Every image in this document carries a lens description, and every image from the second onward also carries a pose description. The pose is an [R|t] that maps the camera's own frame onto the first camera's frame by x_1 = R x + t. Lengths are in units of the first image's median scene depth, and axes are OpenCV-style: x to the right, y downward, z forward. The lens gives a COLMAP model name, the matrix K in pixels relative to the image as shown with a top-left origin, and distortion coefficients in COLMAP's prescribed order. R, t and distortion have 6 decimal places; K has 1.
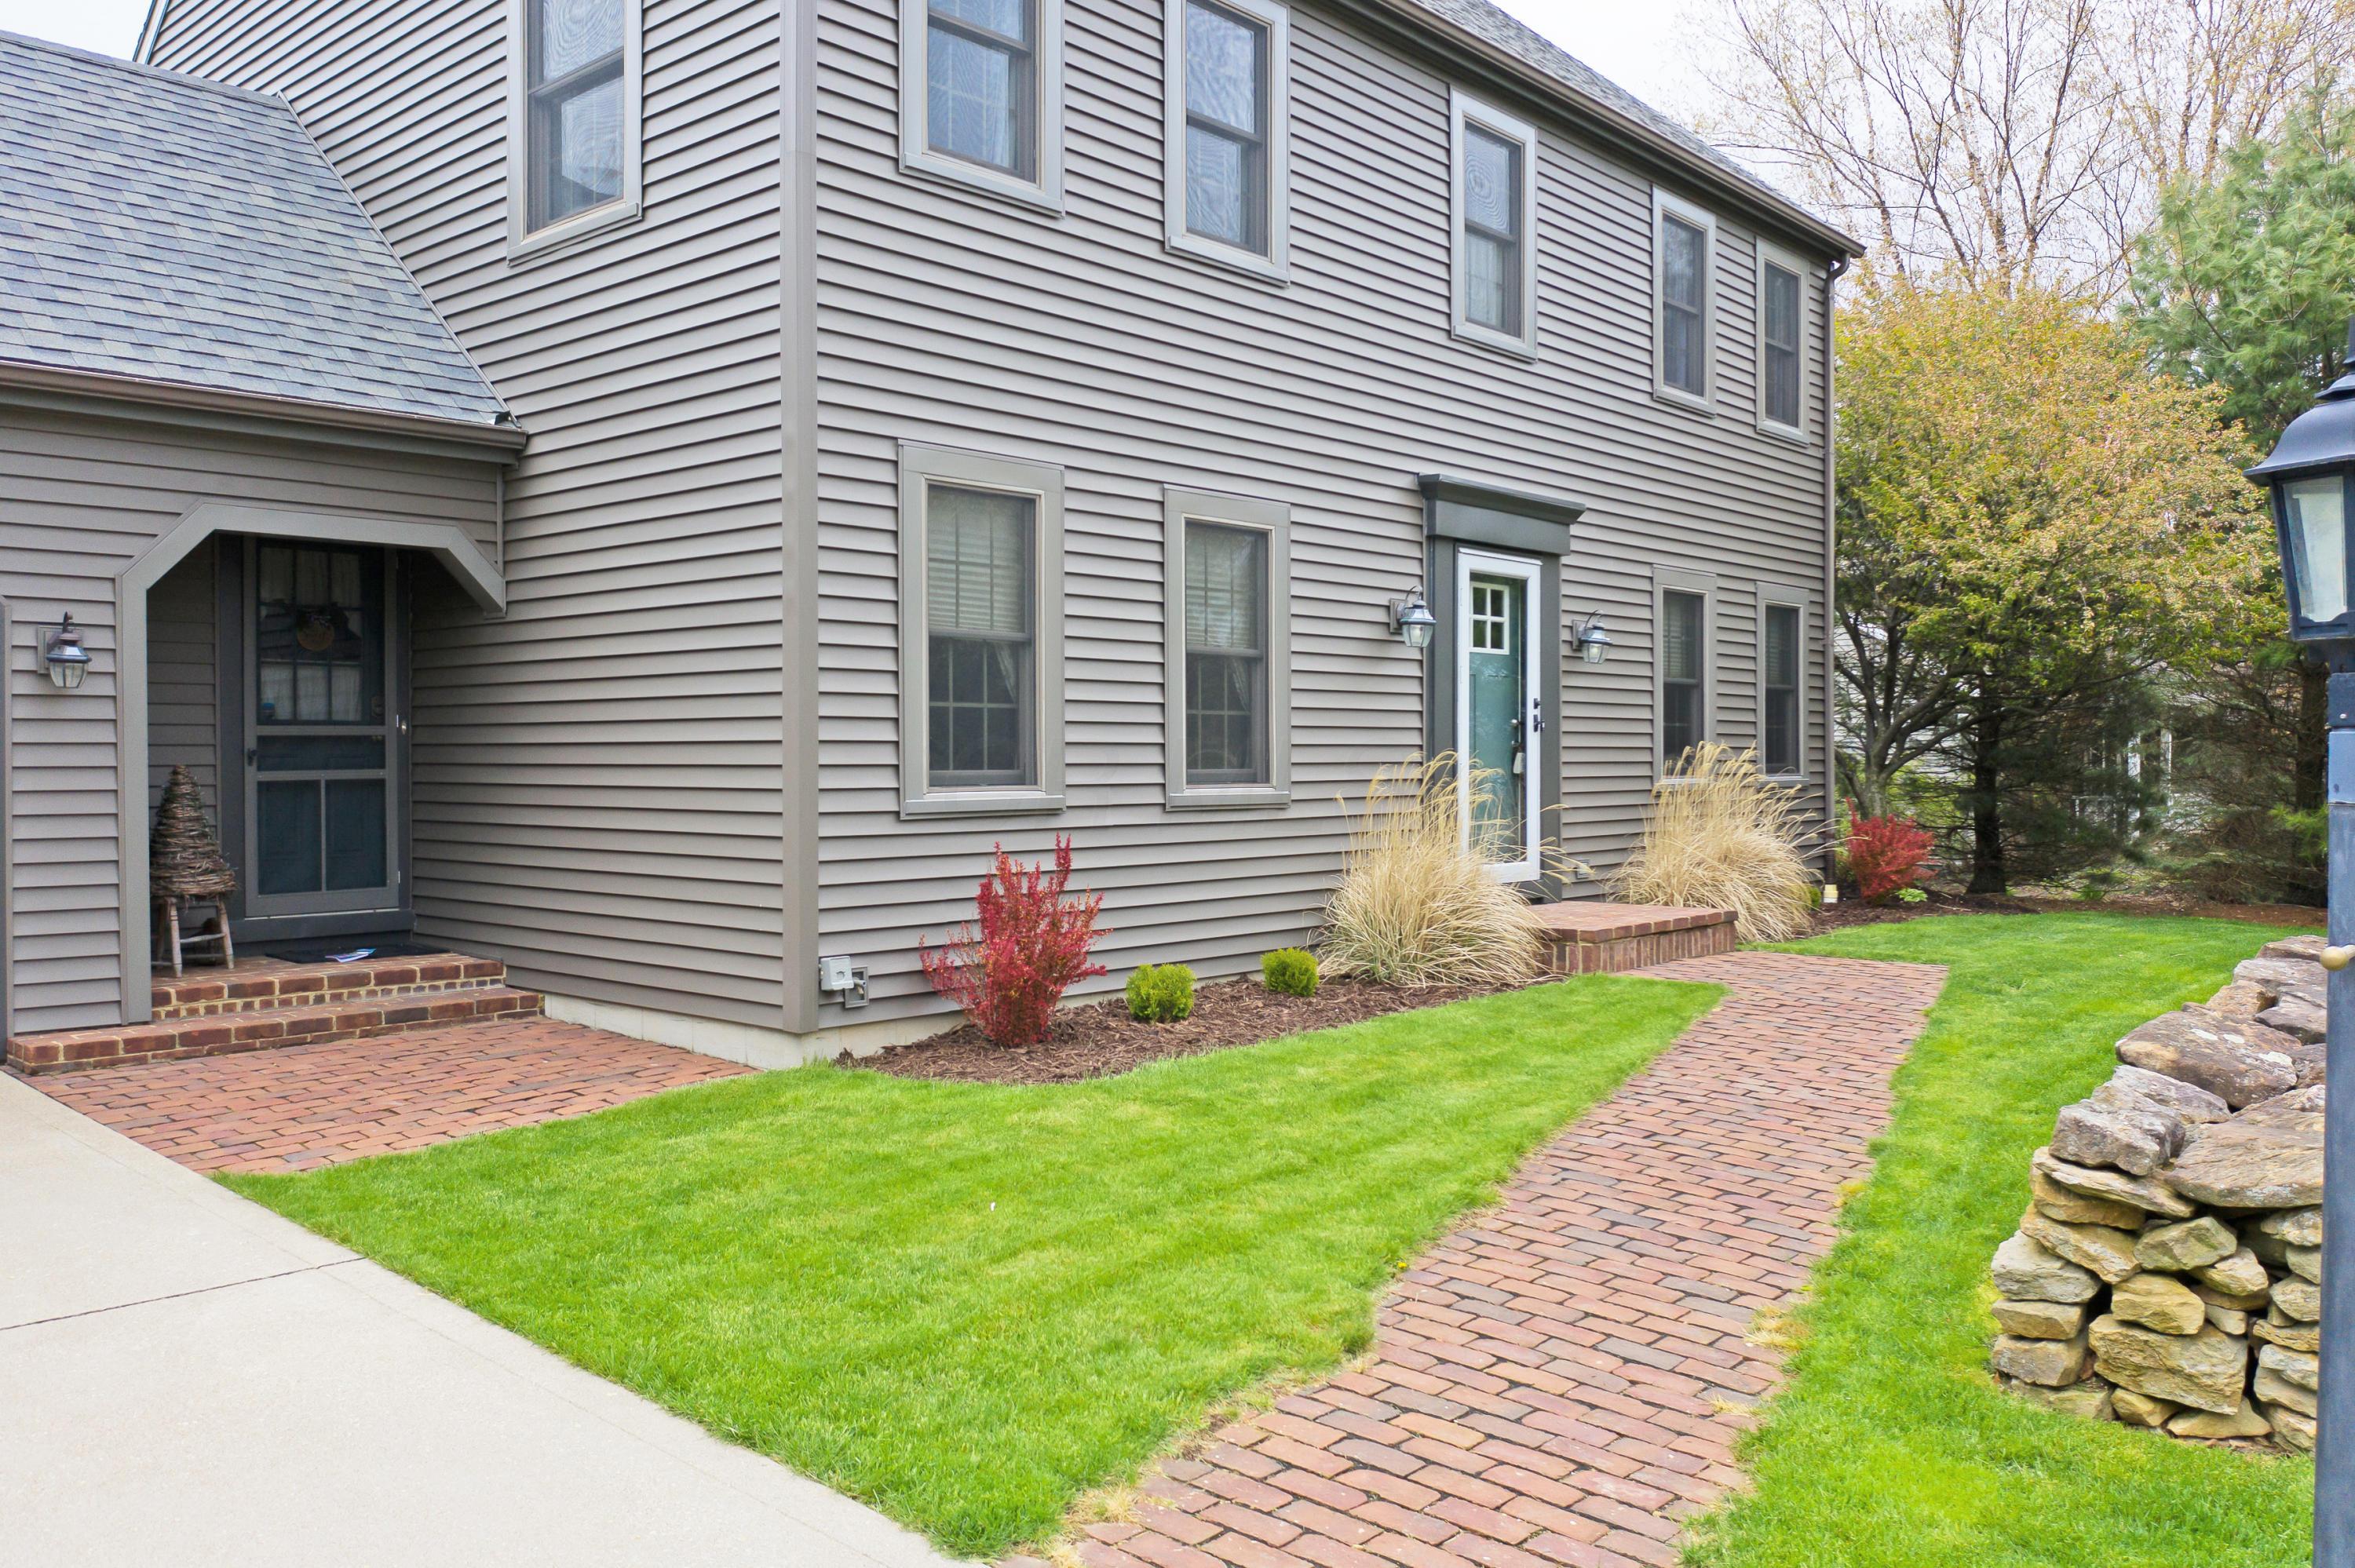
lens RADIAL K [[1805.5, 0, 1165.9], [0, 1805.5, 788.6], [0, 0, 1]] dist [-0.045171, 0.027061]
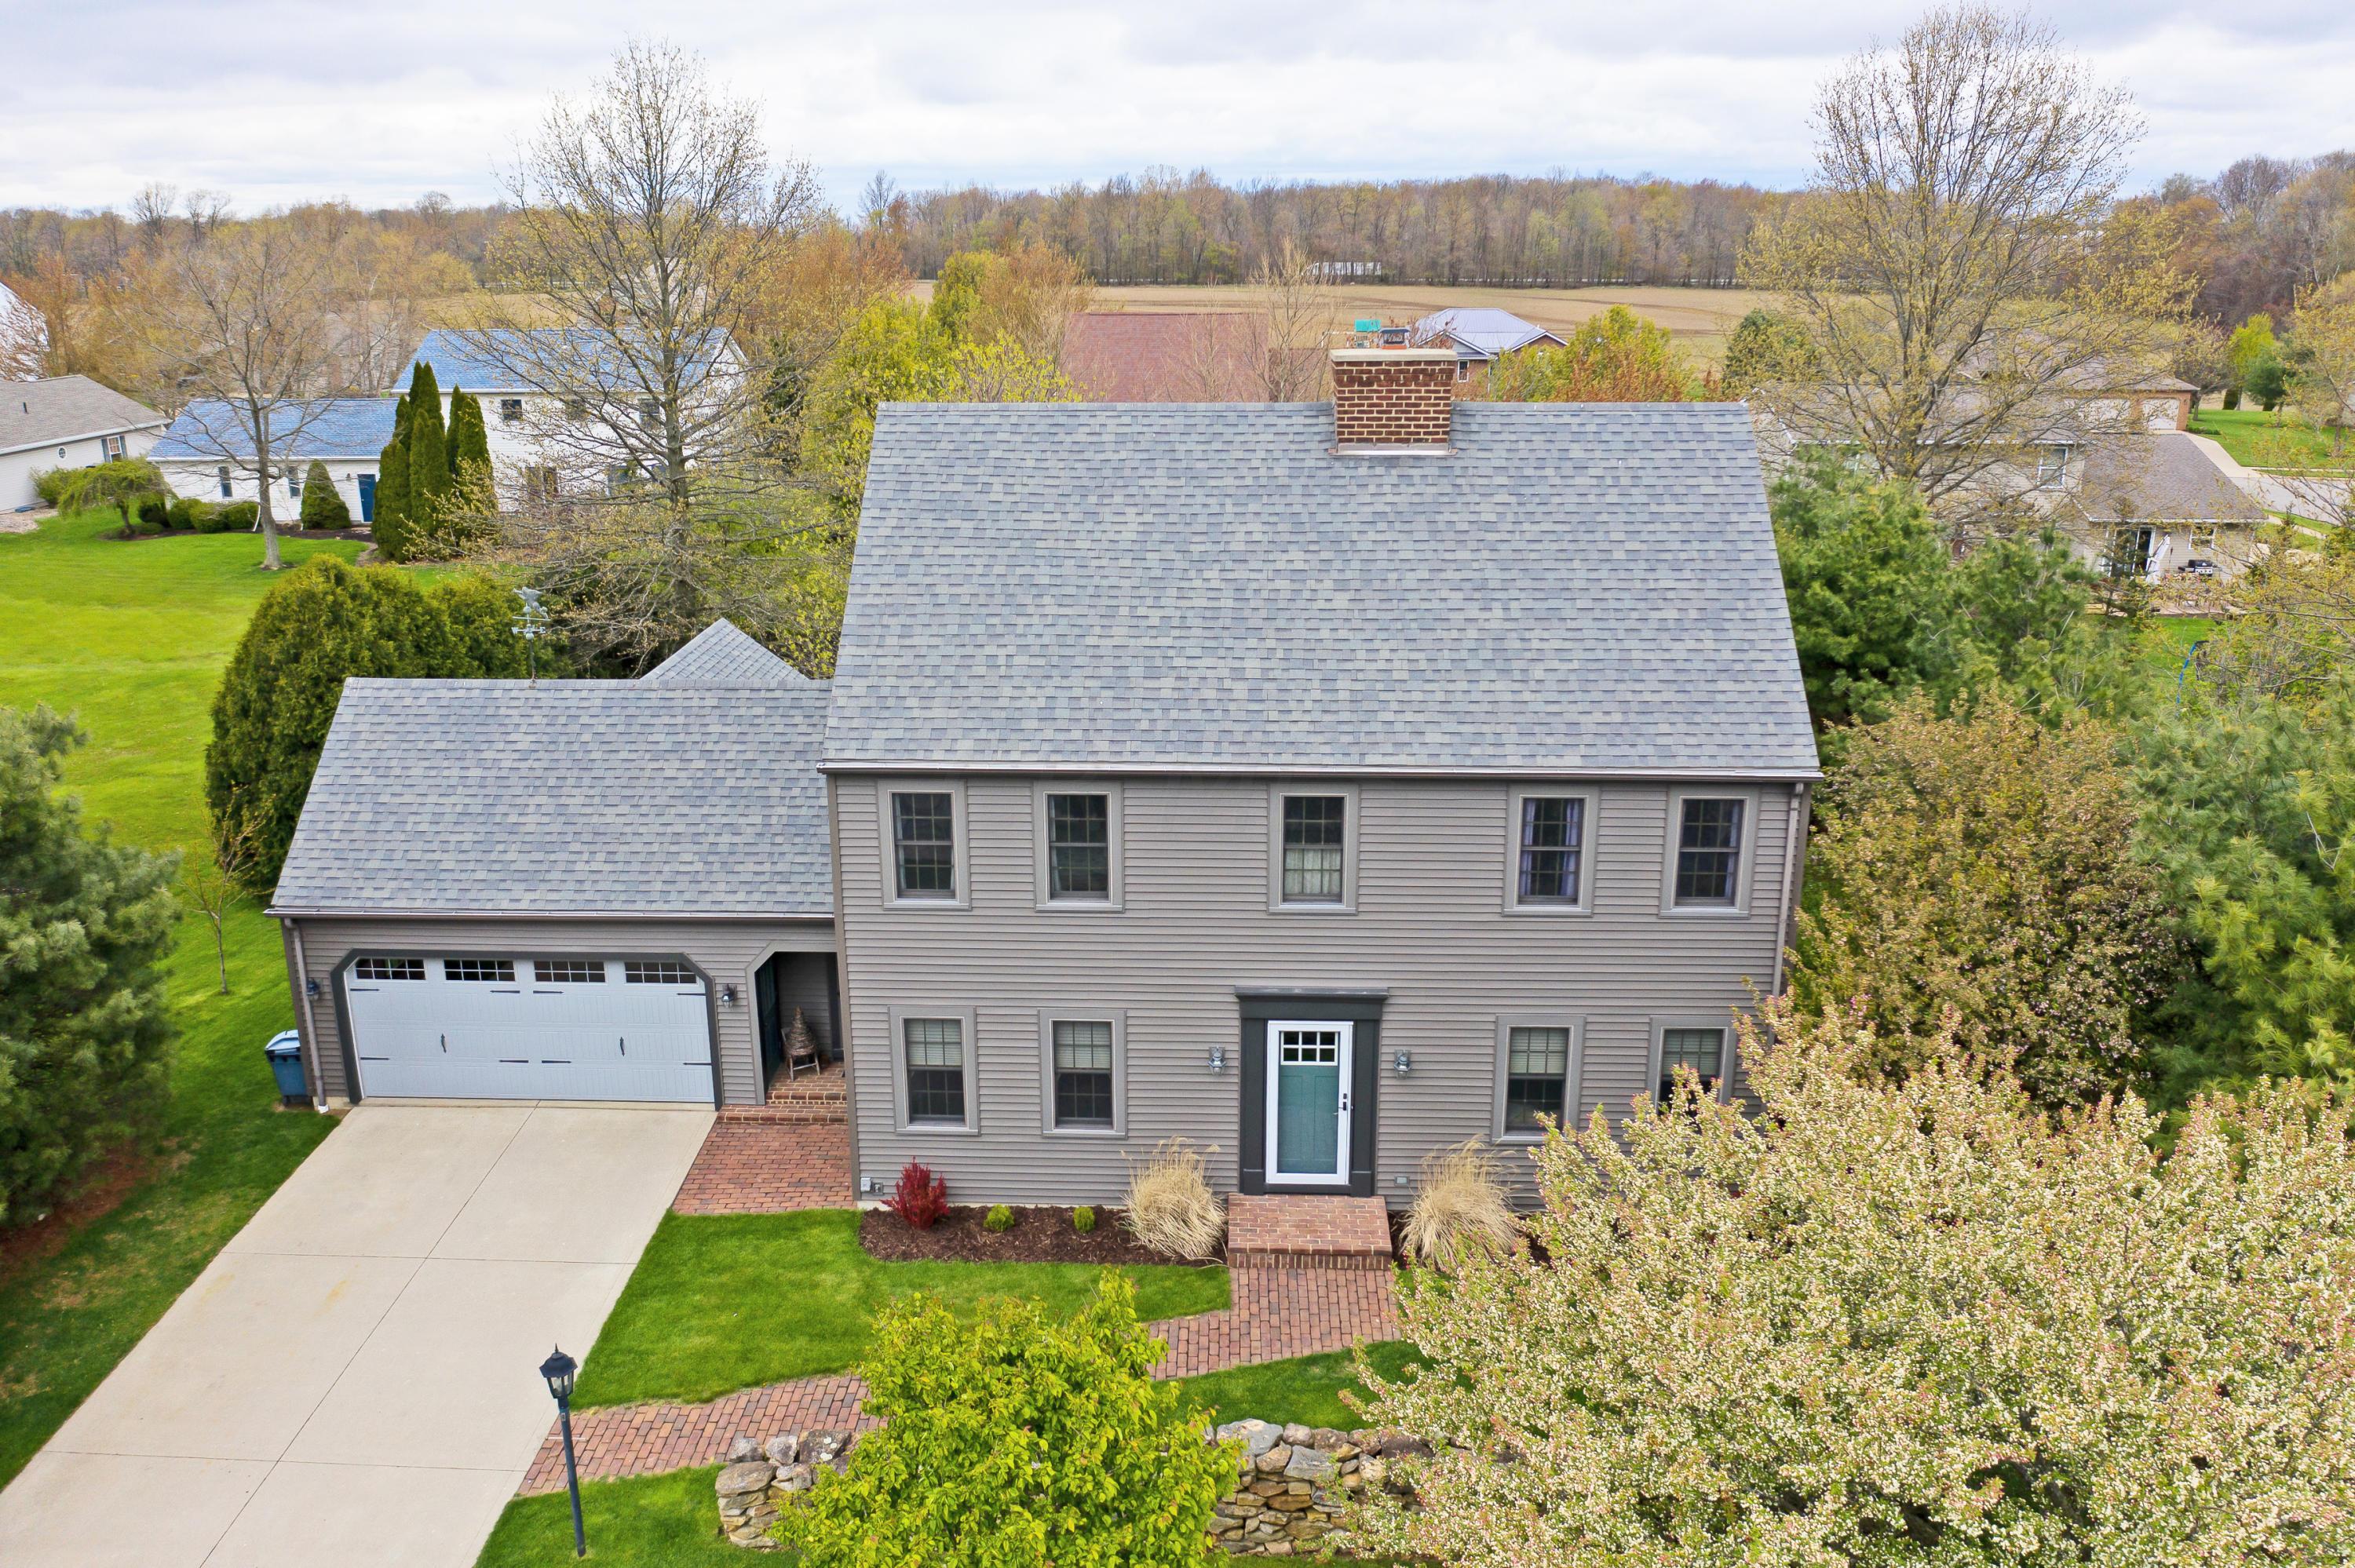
lens RADIAL K [[1805.5, 0, 1179.9], [0, 1805.5, 751.0], [0, 0, 1]] dist [-0.045171, 0.027061]
pose [[0.638453, 0.206890, -0.741333, 1.633670], [-0.010099, 0.965363, 0.260715, -1.013475], [0.769595, -0.158967, 0.618428, -0.200951]]
